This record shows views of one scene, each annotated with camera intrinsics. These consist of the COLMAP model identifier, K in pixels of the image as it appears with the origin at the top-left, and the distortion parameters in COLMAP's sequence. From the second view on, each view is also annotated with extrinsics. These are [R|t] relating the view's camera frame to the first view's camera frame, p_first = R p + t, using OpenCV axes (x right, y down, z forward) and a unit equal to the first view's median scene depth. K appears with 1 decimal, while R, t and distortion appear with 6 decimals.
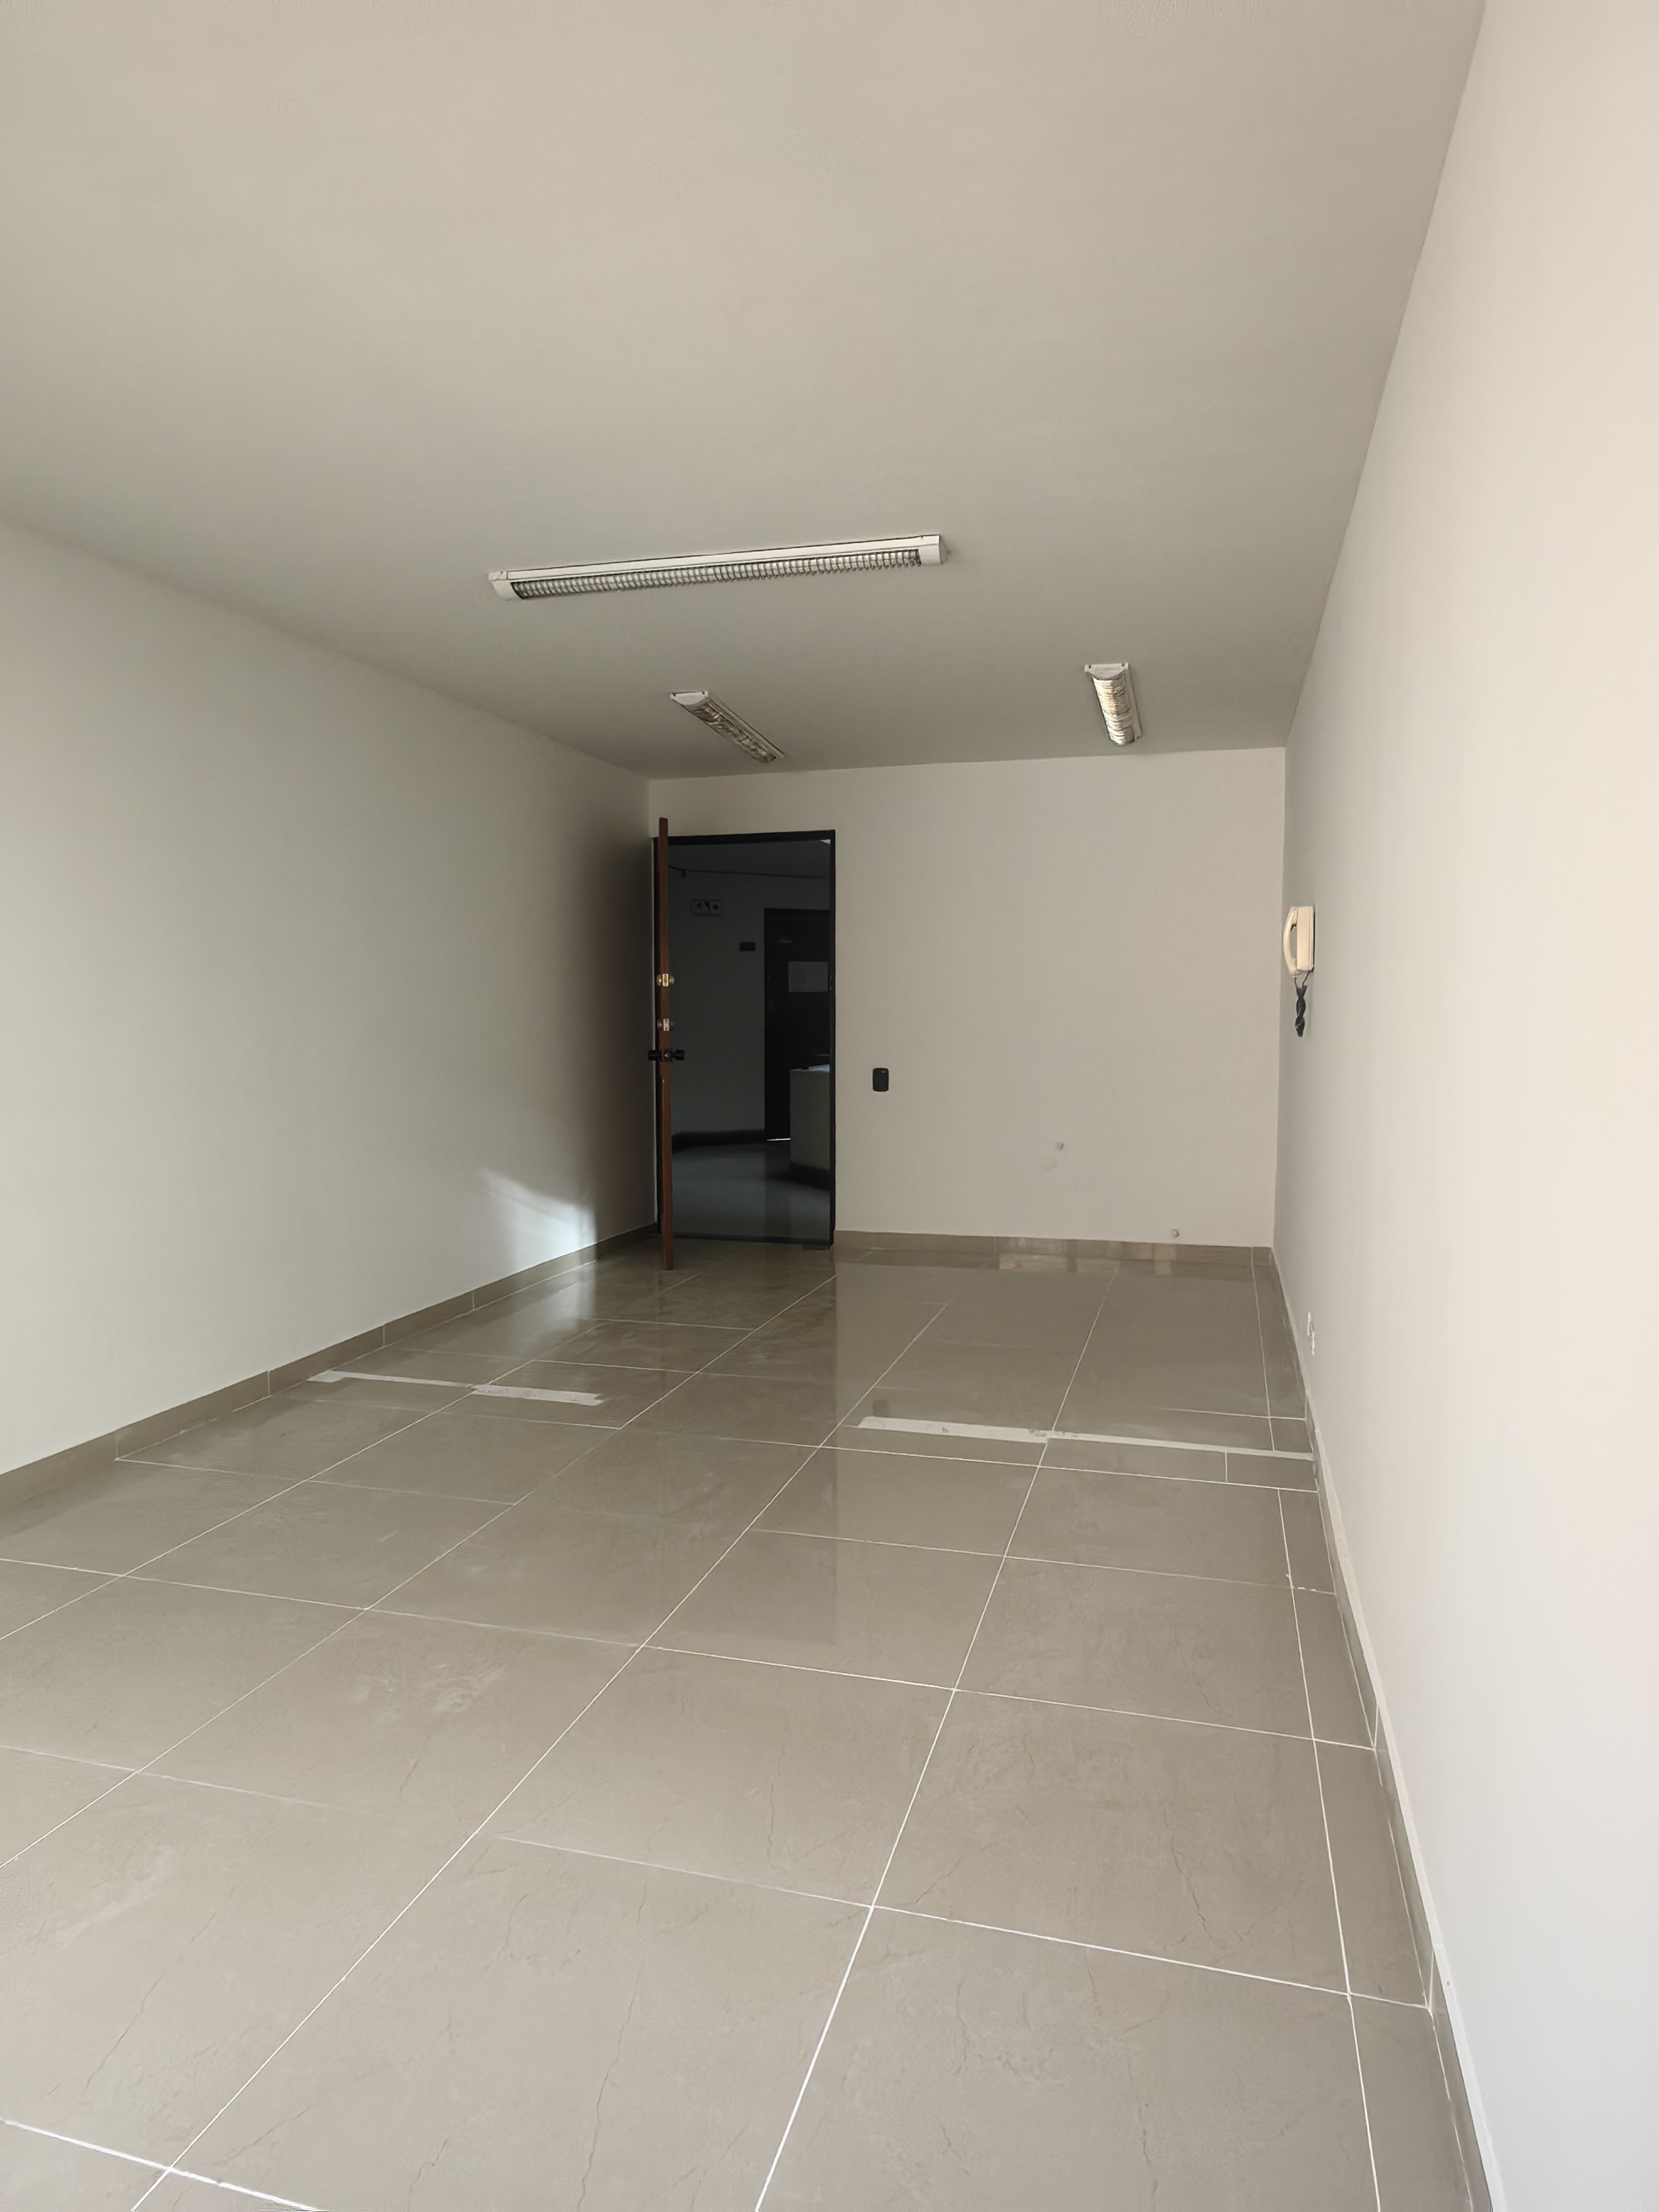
lens RADIAL K [[1358.2, 0, 829.5], [0, 1358.2, 1106.0], [0, 0, 1]] dist [-0.000123, -0.000032]
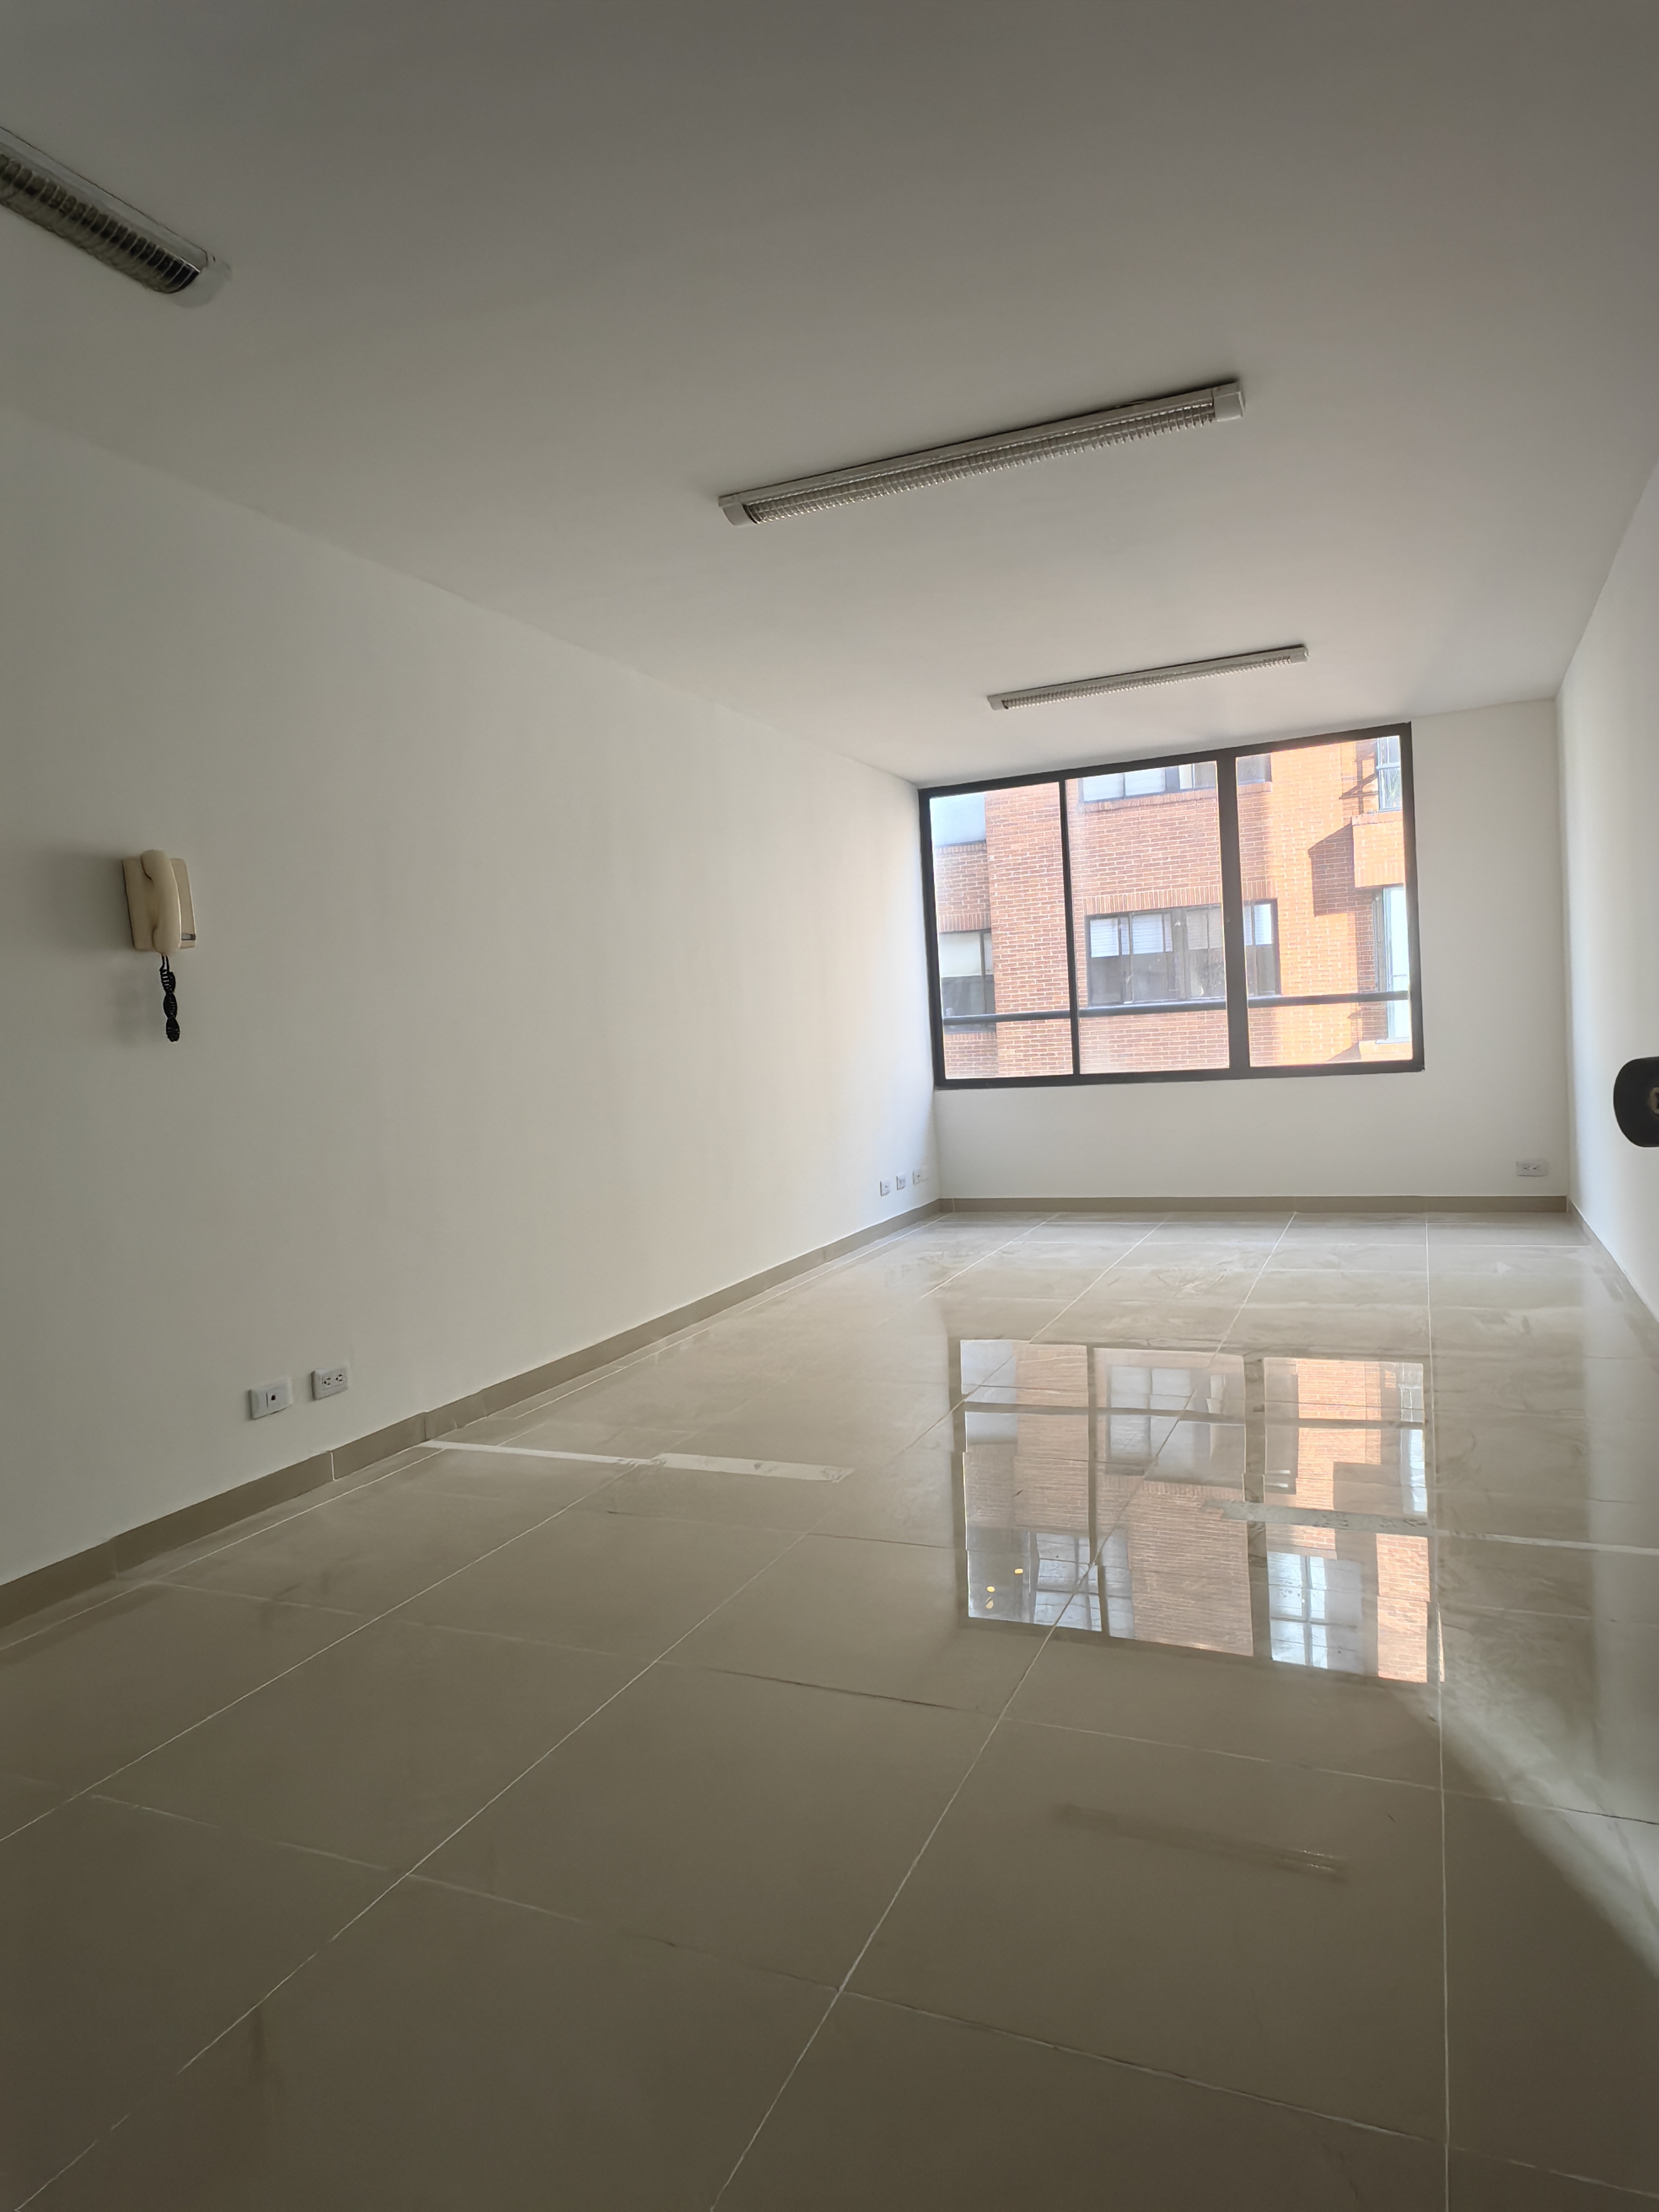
lens RADIAL K [[1358.2, 0, 829.5], [0, 1358.2, 1106.0], [0, 0, 1]] dist [-0.000123, -0.000032]
pose [[-0.989713, 0.055074, 0.132045, -0.086144], [0.073729, 0.987284, 0.140837, -0.104117], [-0.122609, 0.149124, -0.981188, 1.793541]]
